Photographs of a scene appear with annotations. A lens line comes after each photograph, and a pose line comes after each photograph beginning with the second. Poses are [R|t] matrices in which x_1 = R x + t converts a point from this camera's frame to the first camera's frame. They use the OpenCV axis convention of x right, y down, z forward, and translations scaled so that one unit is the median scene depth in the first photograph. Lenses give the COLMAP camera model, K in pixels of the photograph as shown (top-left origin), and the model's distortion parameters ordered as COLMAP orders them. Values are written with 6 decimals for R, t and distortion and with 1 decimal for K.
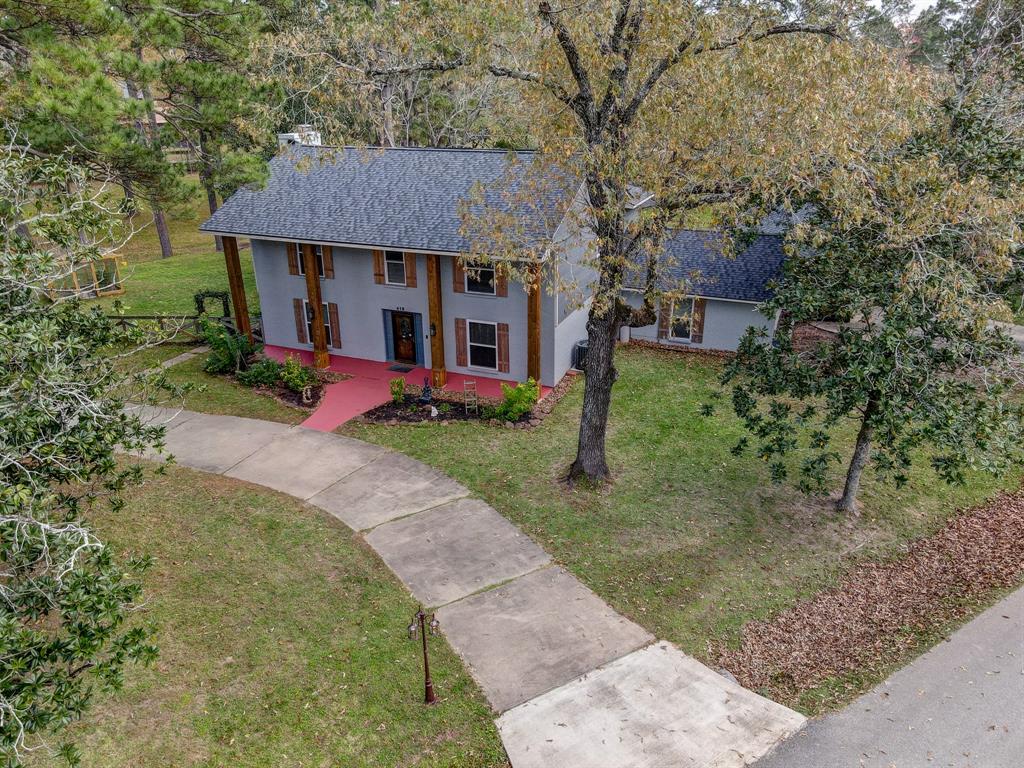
lens RADIAL K [[746.5, 0, 513.7], [0, 746.5, 378.3], [0, 0, 1]] dist [0.011666, 0.001420]
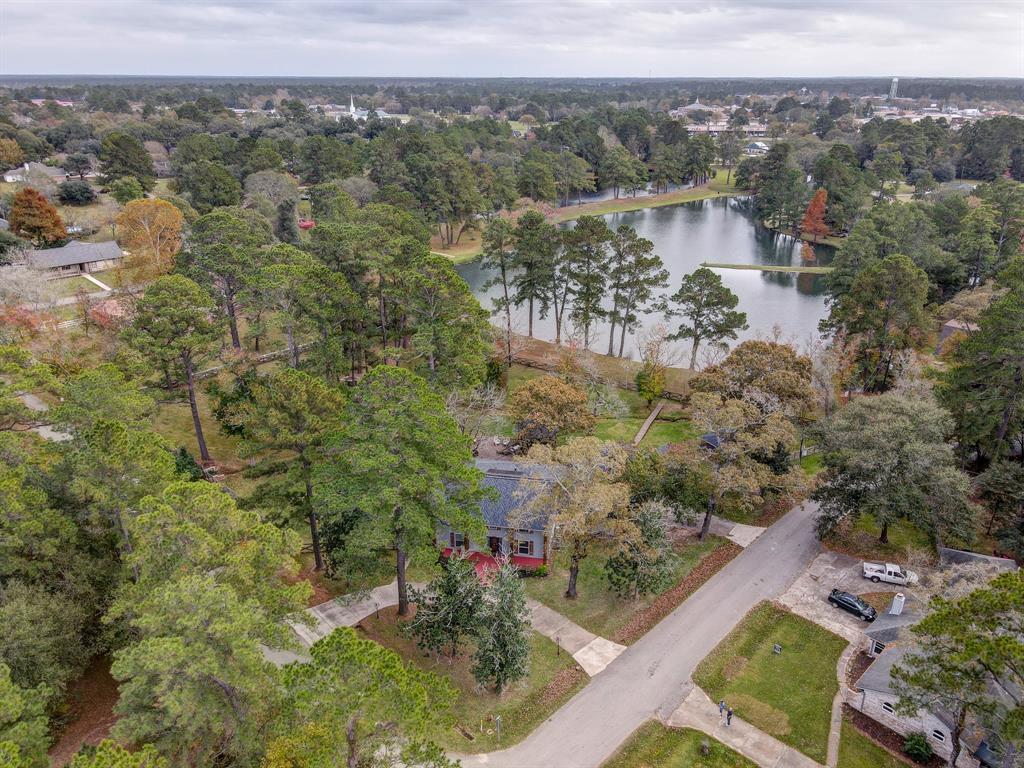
lens RADIAL K [[746.5, 0, 510.0], [0, 746.5, 391.4], [0, 0, 1]] dist [0.011666, 0.001420]
pose [[0.977104, -0.074296, 0.199367, -0.933789], [0.070095, 0.997146, 0.028060, -1.085517], [-0.200882, -0.013444, 0.979523, -2.778246]]
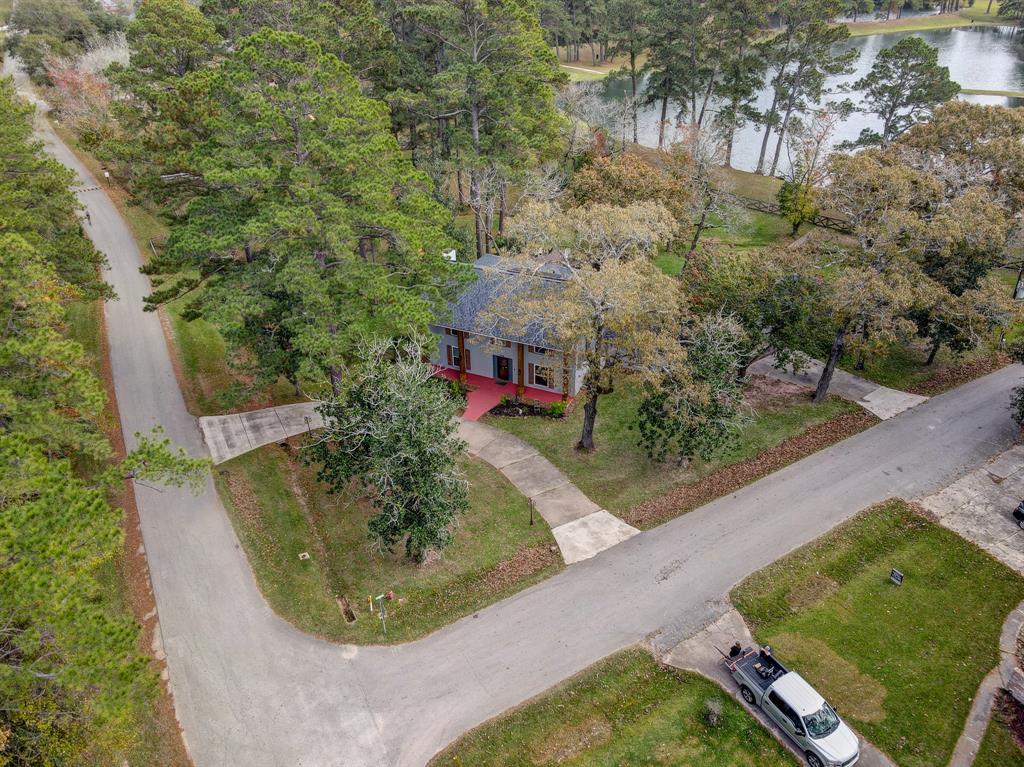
lens RADIAL K [[746.5, 0, 512.8], [0, 746.5, 381.3], [0, 0, 1]] dist [0.011666, 0.001420]
pose [[0.998949, 0.020055, -0.041220, -0.050464], [-0.013253, 0.987172, 0.159110, -0.520936], [0.043882, -0.158396, 0.986400, -1.562908]]
